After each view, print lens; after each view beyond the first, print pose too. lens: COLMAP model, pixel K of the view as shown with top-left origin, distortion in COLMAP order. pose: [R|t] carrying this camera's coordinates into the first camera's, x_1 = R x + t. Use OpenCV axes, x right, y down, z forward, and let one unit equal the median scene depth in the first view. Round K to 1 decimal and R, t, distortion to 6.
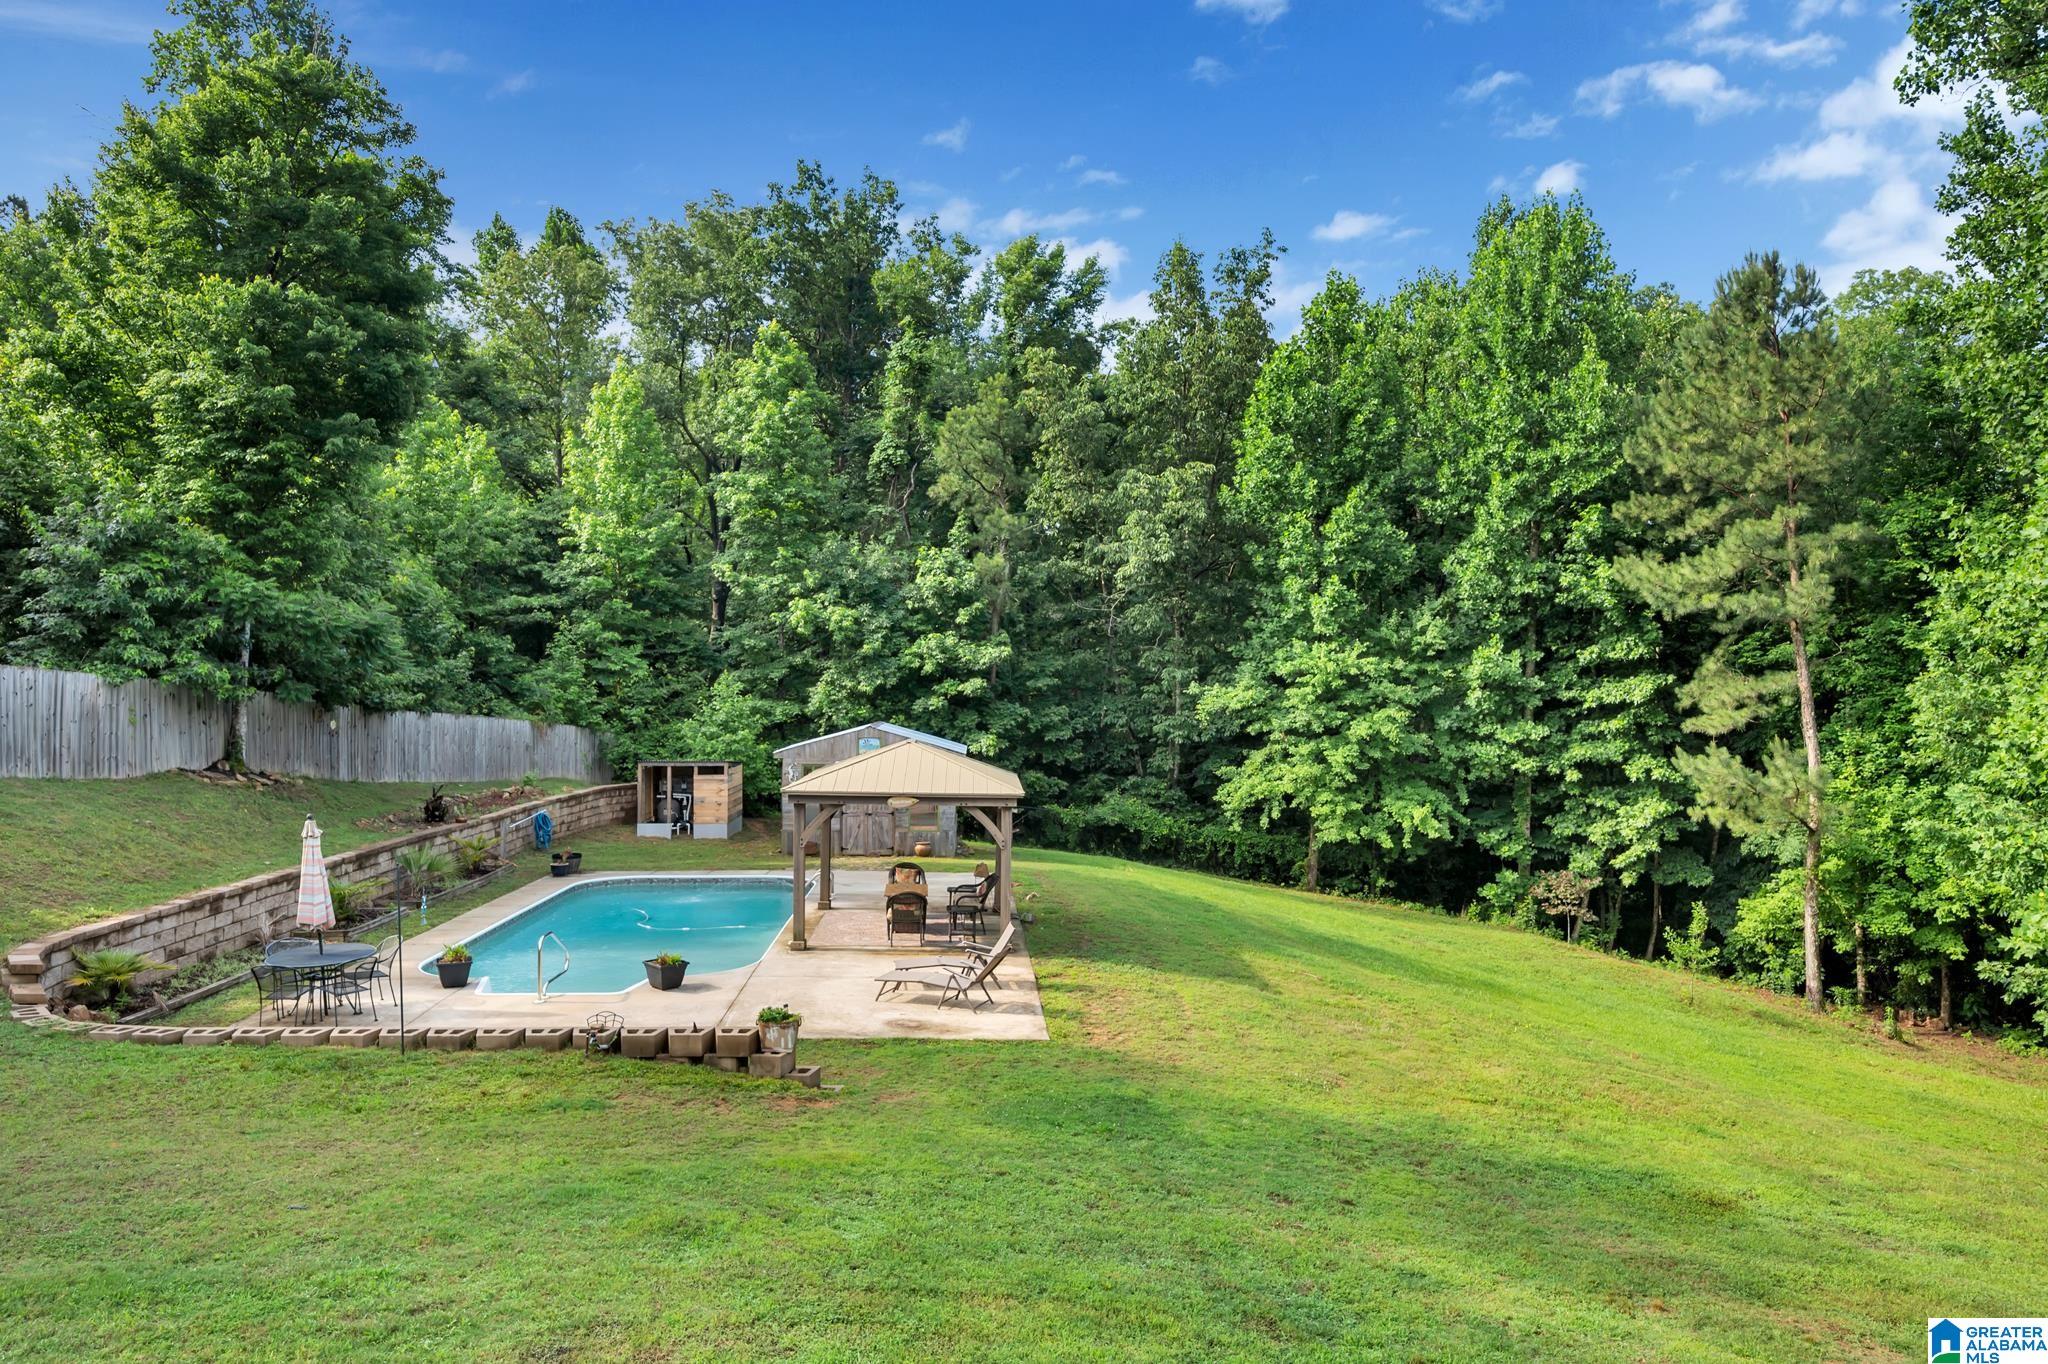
lens RADIAL K [[1367.5, 0, 1012.6], [0, 1367.5, 675.2], [0, 0, 1]] dist [-0.012713, -0.002217]
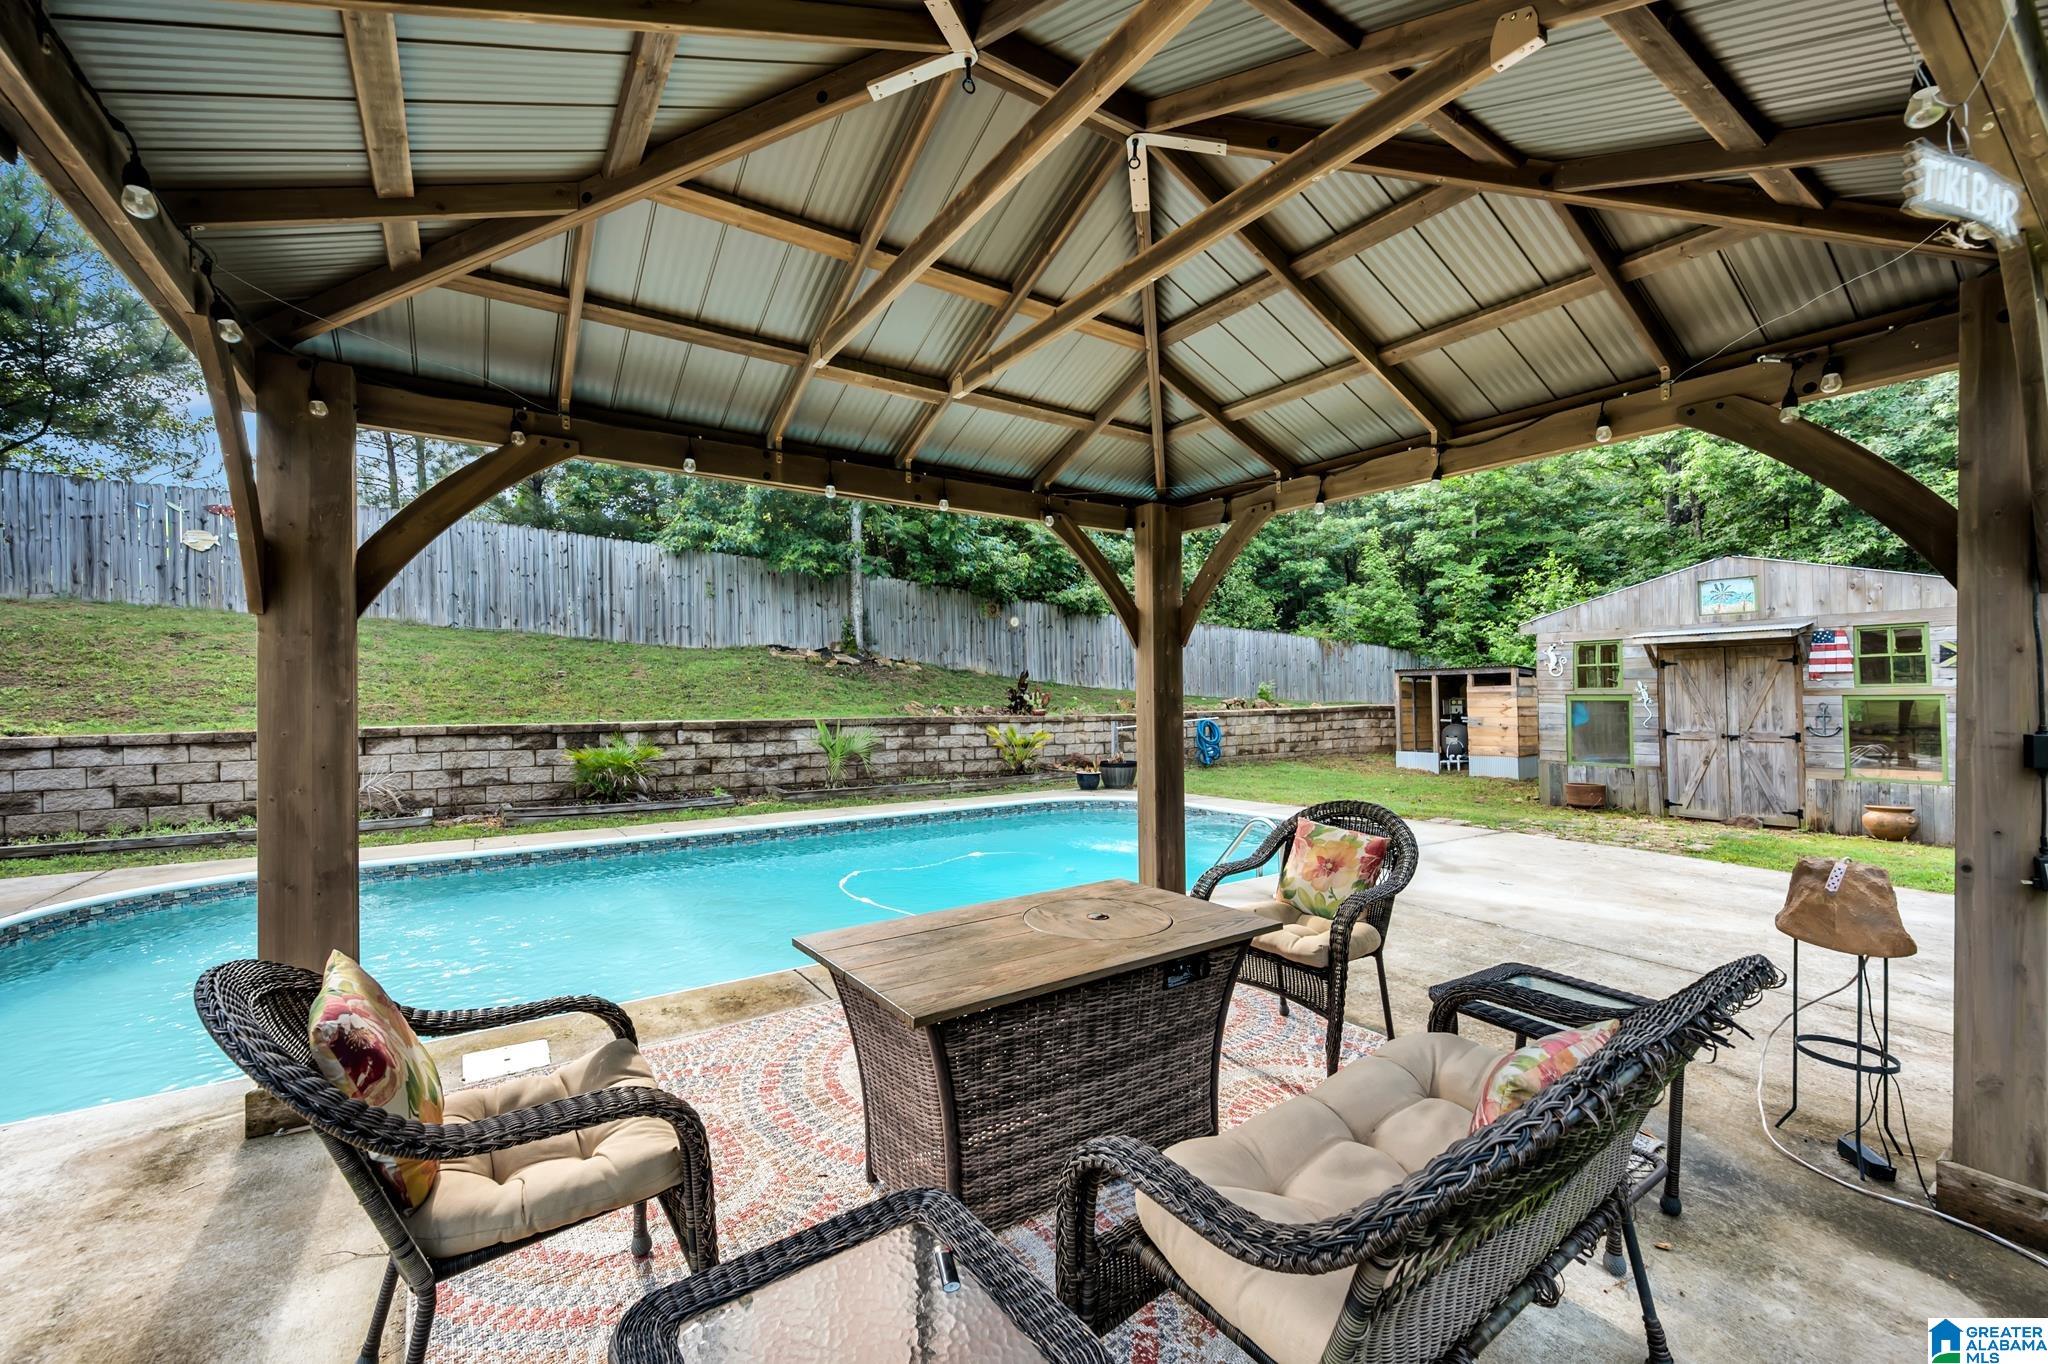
lens RADIAL K [[820.0, 0, 1018.9], [0, 820.0, 694.7], [0, 0, 1]] dist [-0.005935, 0.001236]
pose [[0.541030, -0.011214, -0.840929, 0.000694], [0.011139, 0.999919, -0.006168, 0.077198], [0.840930, -0.006030, 0.541111, 0.569845]]
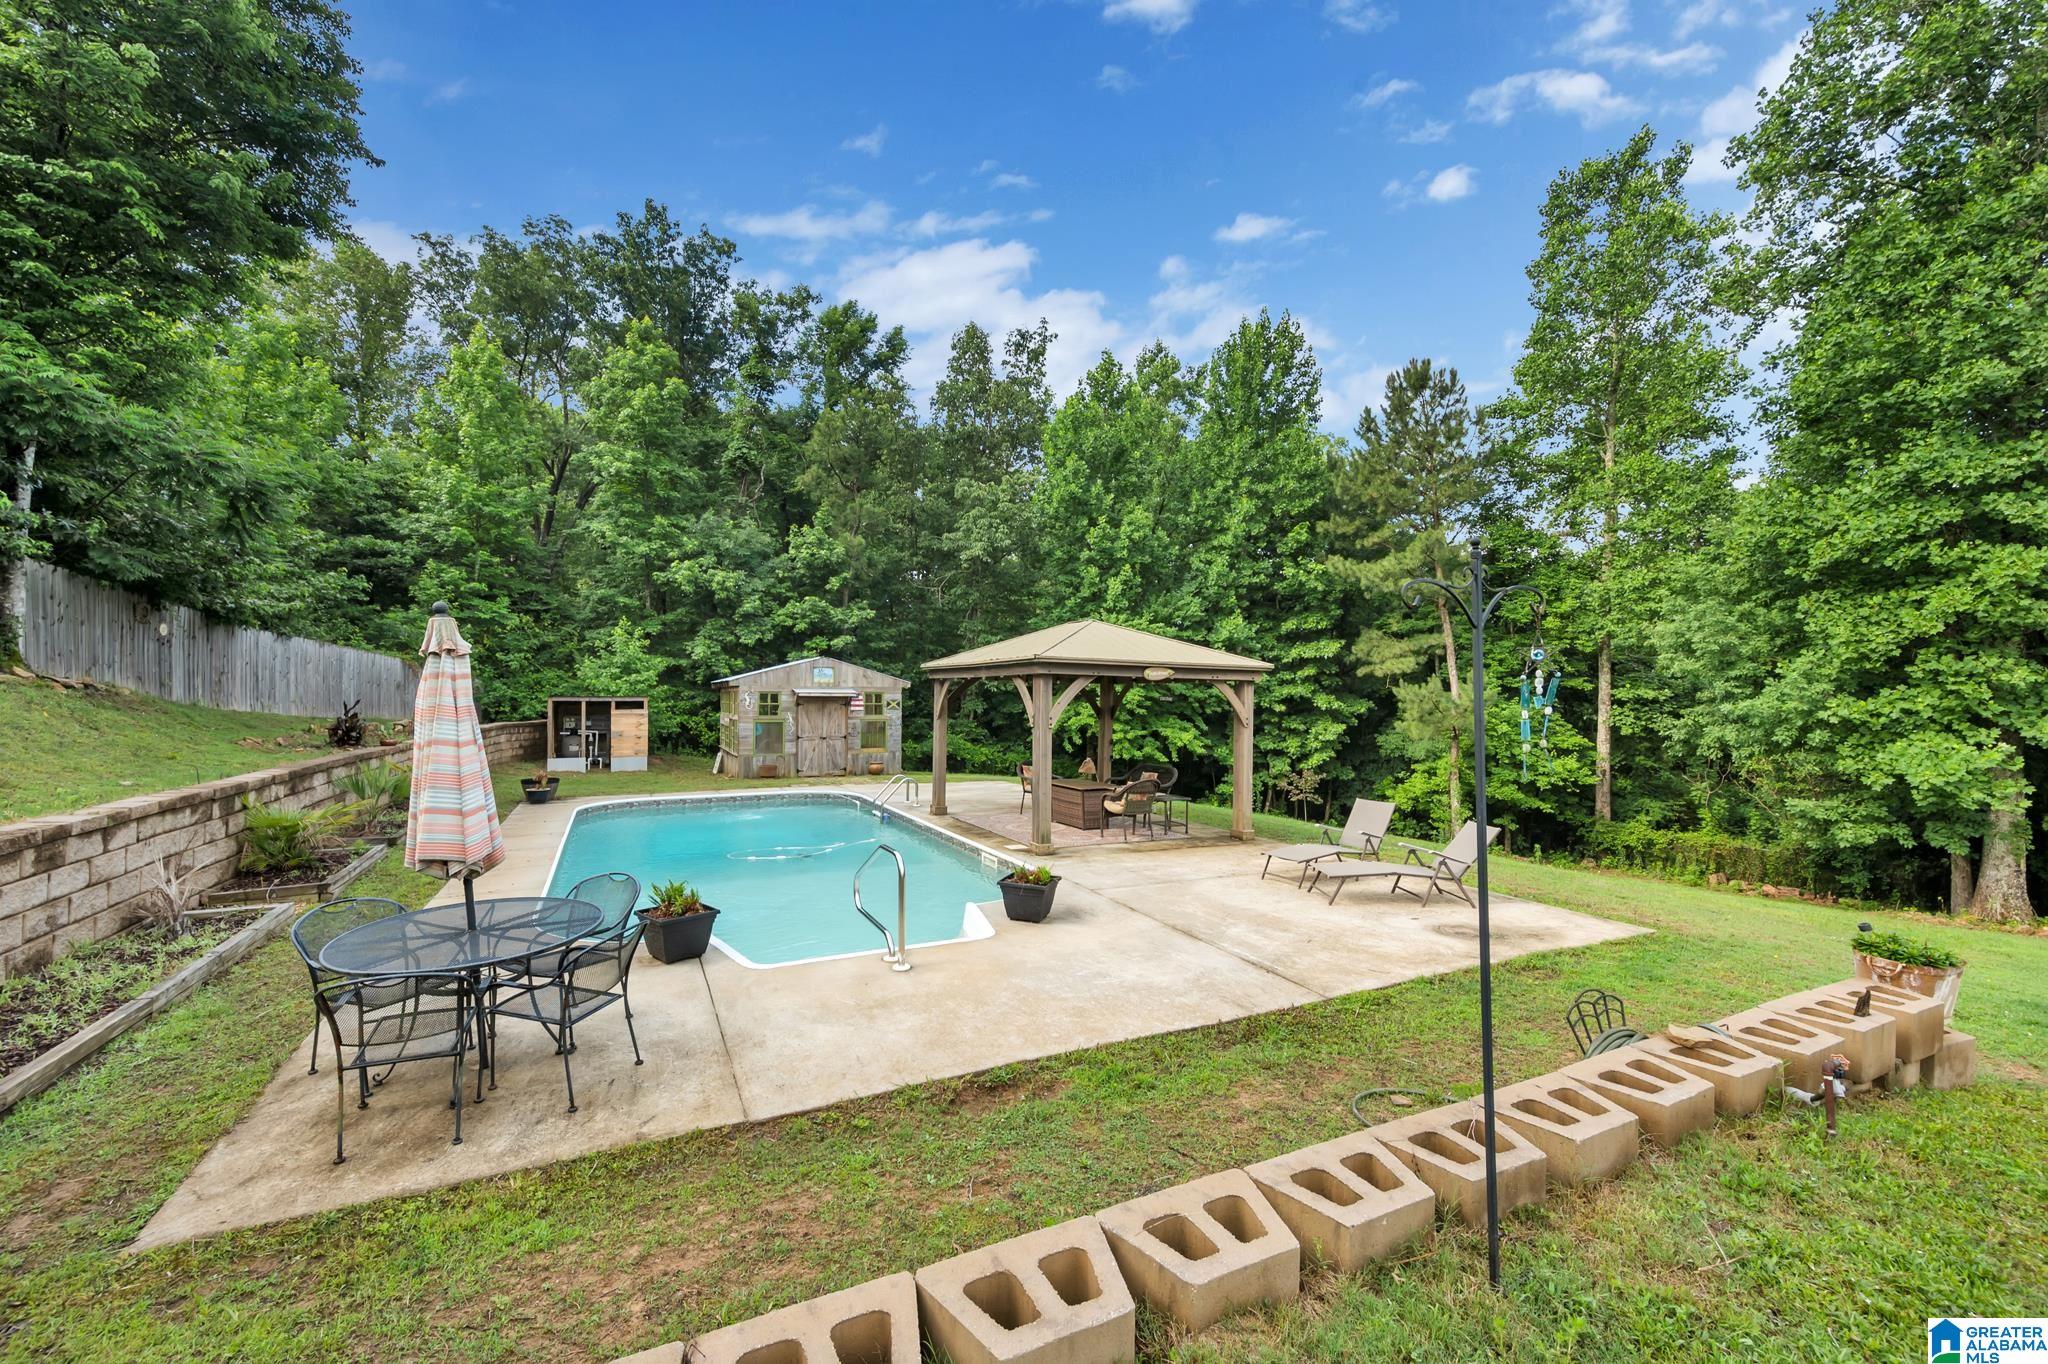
lens RADIAL K [[820.0, 0, 1029.8], [0, 820.0, 693.3], [0, 0, 1]] dist [-0.005935, 0.001236]
pose [[0.908192, 0.004247, 0.418532, -0.204699], [-0.005461, 0.999984, 0.001704, 0.057974], [-0.418518, -0.003833, 0.908200, 0.310240]]
